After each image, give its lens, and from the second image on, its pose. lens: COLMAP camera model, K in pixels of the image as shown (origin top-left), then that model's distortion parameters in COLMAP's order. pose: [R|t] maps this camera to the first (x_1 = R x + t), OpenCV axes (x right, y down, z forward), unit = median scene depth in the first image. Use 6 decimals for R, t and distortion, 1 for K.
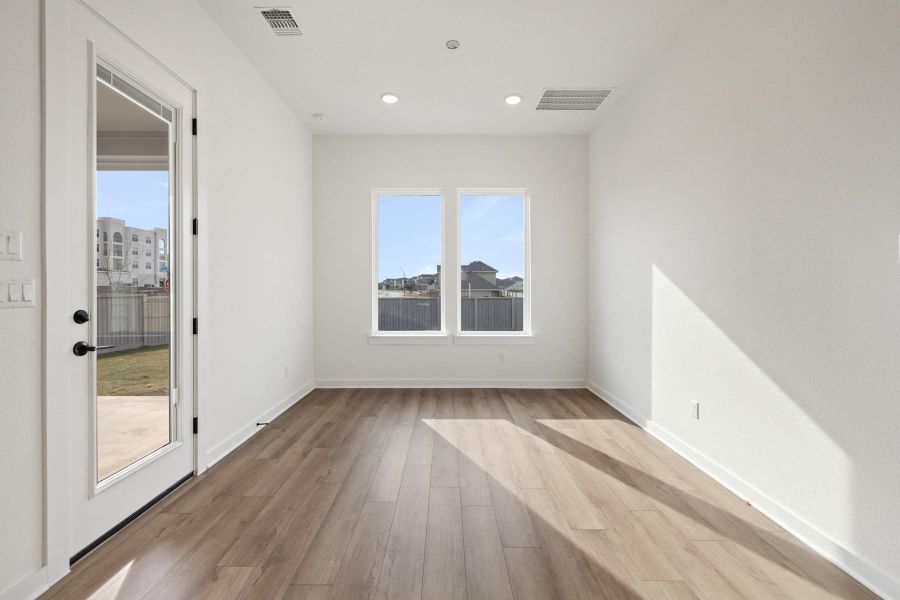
lens RADIAL K [[381.7, 0, 443.7], [0, 381.7, 288.2], [0, 0, 1]] dist [0.002202, 0.000405]
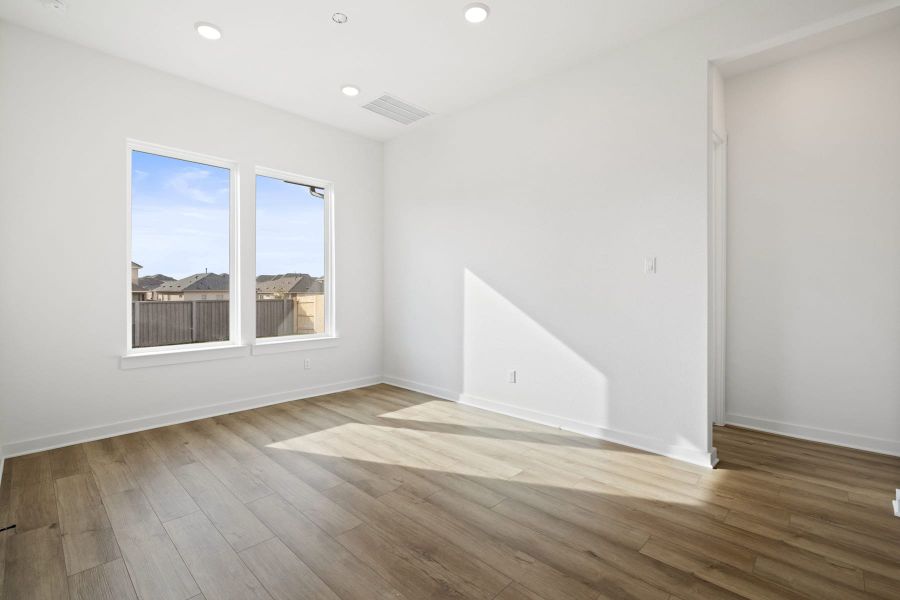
lens RADIAL K [[404.5, 0, 449.9], [0, 404.5, 291.5], [0, 0, 1]] dist [-0.001667, -0.000127]
pose [[0.694907, -0.001494, 0.719098, -0.381842], [-0.002038, 0.999990, 0.004048, 0.006079], [-0.719097, -0.004279, 0.694897, 0.111711]]
